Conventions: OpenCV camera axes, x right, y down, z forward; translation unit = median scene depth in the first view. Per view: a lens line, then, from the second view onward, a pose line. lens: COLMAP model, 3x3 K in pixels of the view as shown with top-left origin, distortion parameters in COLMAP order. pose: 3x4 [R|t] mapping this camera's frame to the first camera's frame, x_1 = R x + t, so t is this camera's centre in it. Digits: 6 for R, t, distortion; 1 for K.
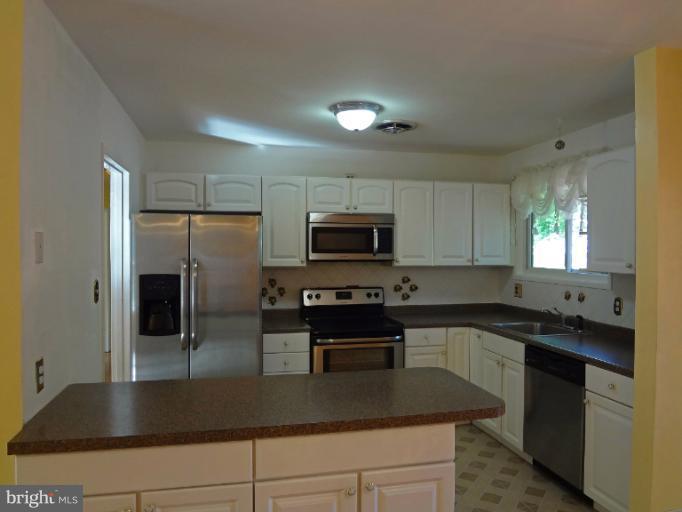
lens RADIAL K [[510.6, 0, 341.0], [0, 510.6, 256.0], [0, 0, 1]] dist [-0.009781, -0.003578]
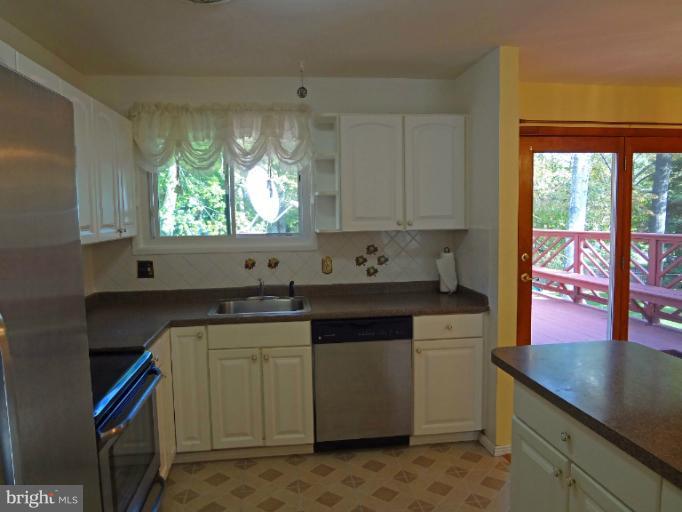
lens RADIAL K [[508.2, 0, 341.0], [0, 508.2, 256.0], [0, 0, 1]] dist [-0.098707, -0.000554]
pose [[0.092633, -0.076679, 0.992743, -0.571081], [0.032955, 0.996720, 0.073912, 0.006979], [-0.995155, 0.025869, 0.094856, 1.078930]]
